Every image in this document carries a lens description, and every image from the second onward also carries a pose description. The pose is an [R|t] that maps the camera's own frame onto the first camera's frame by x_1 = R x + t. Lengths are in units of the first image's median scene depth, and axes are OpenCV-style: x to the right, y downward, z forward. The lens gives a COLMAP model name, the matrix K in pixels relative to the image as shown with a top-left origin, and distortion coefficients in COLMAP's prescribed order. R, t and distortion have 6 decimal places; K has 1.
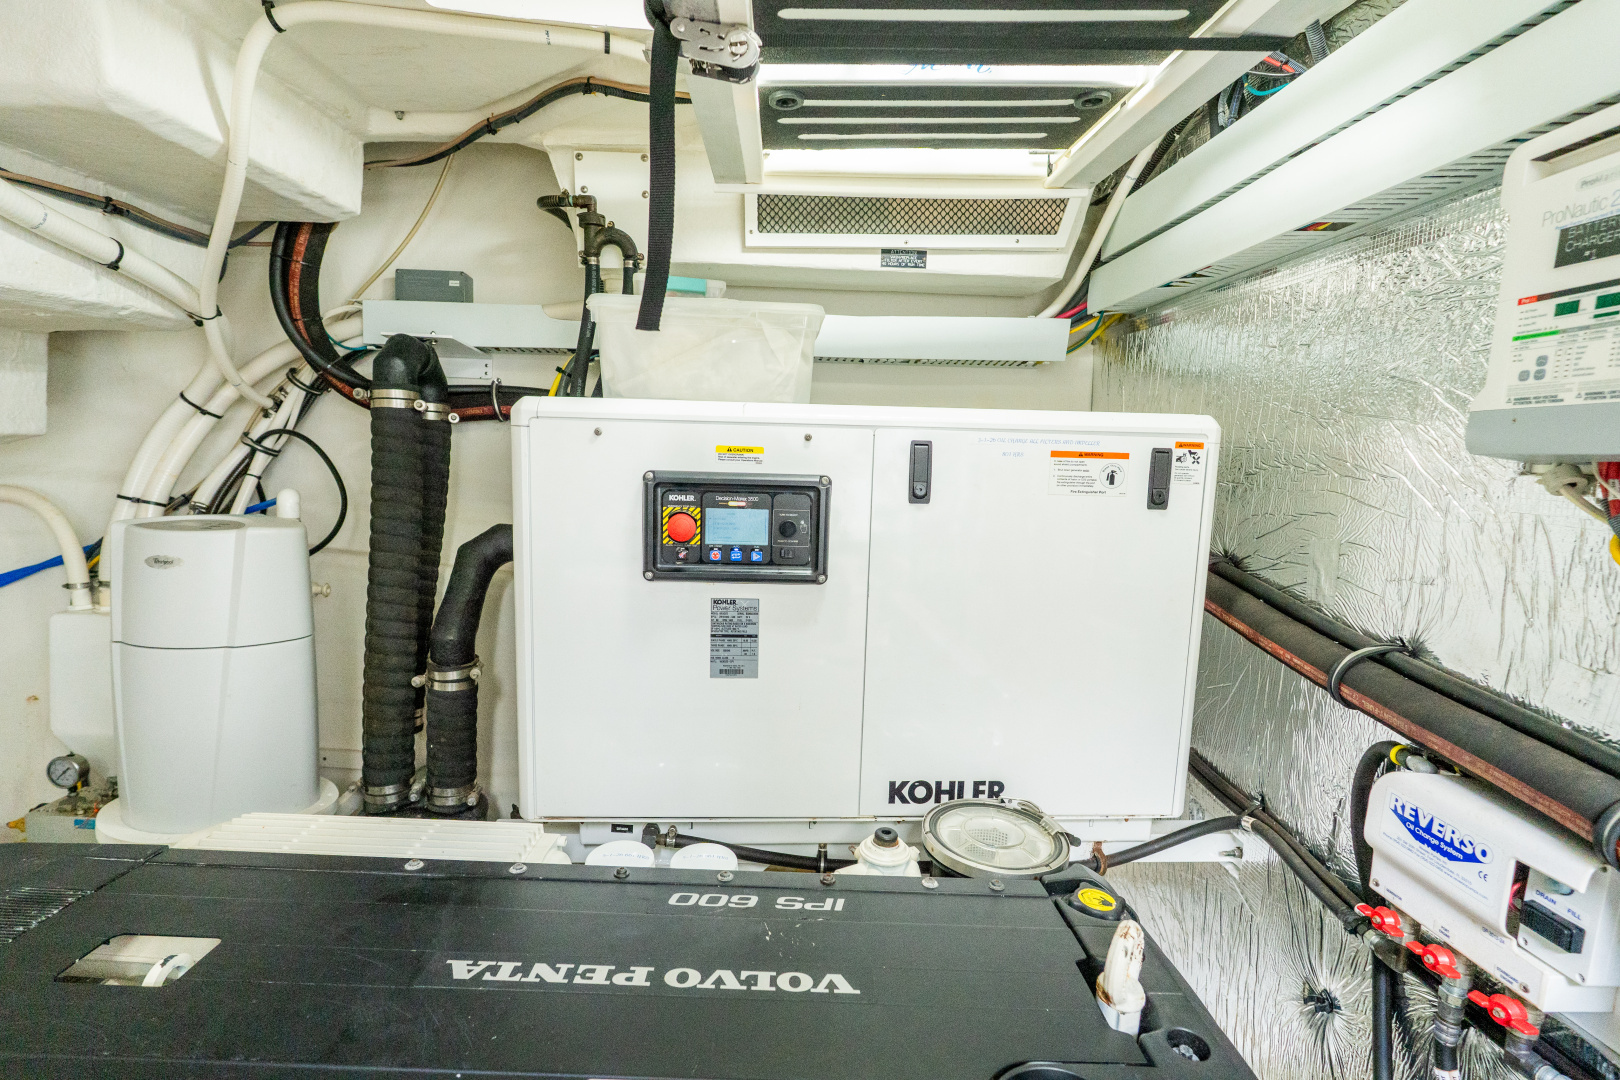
lens RADIAL K [[744.5, 0, 810.1], [0, 744.5, 536.6], [0, 0, 1]] dist [-0.008005, 0.001044]
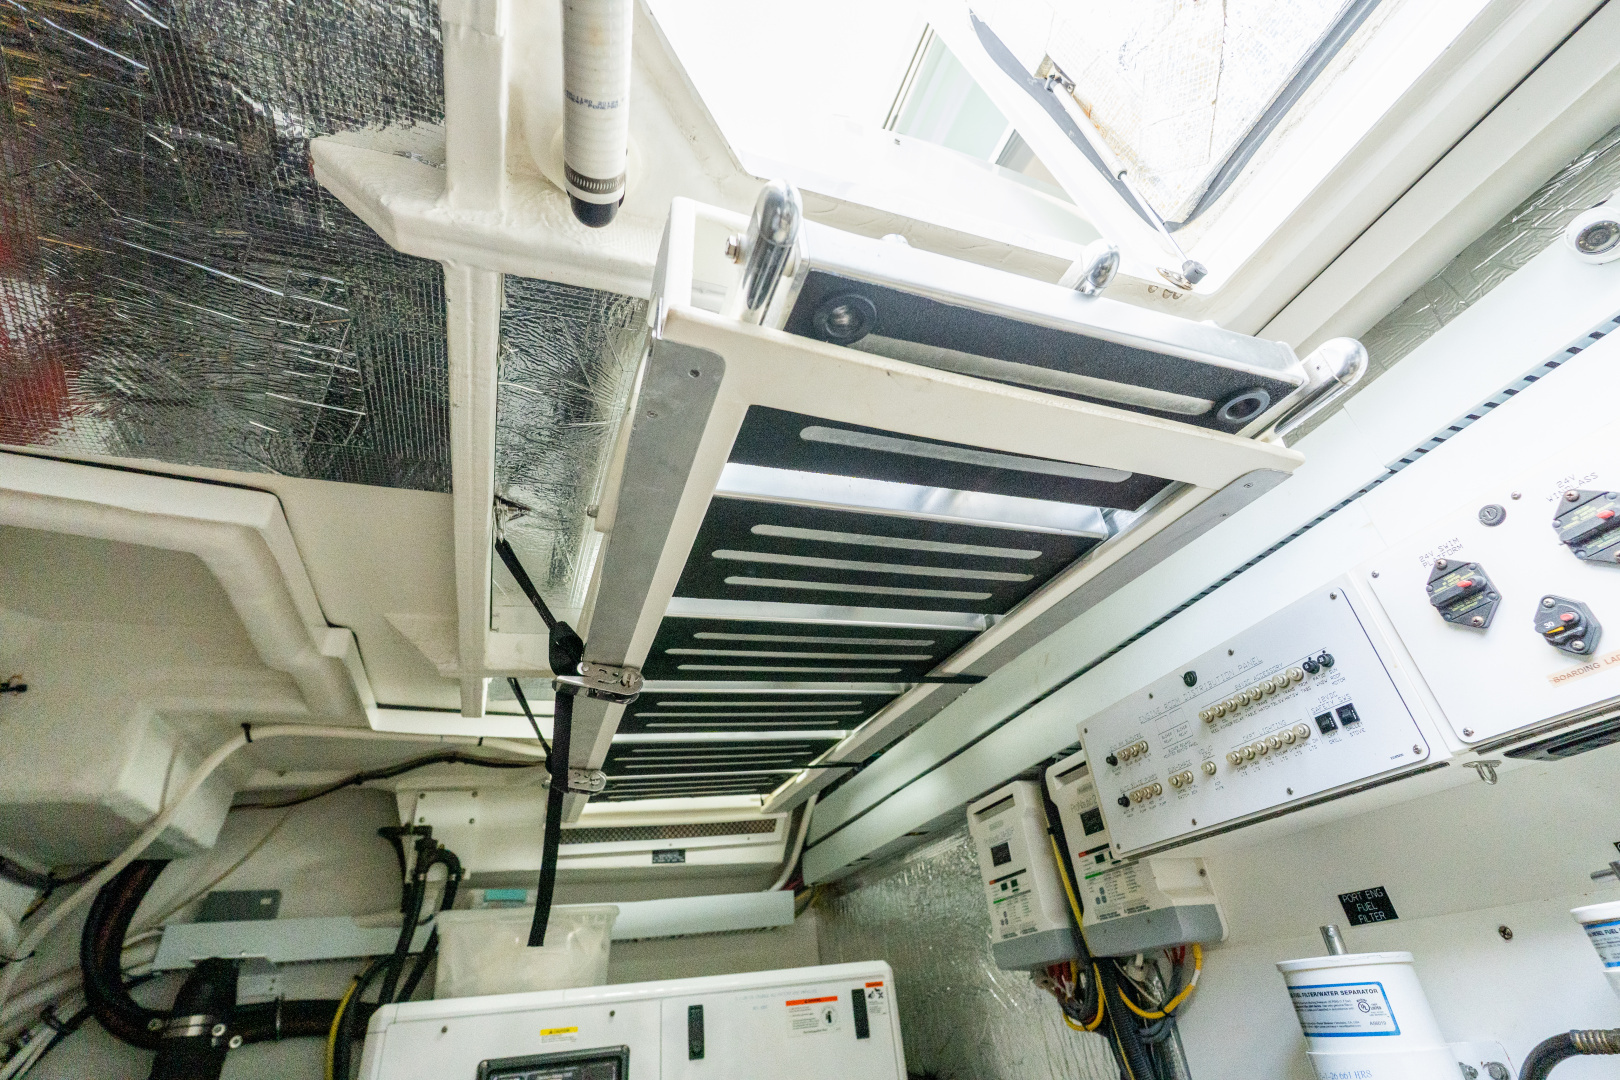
lens RADIAL K [[739.2, 0, 808.3], [0, 739.2, 544.3], [0, 0, 1]] dist [-0.010802, 0.000691]
pose [[0.946417, 0.063323, 0.316678, -0.106001], [0.156209, 0.768483, -0.620510, 0.072256], [-0.282655, 0.636729, 0.717414, -0.447877]]
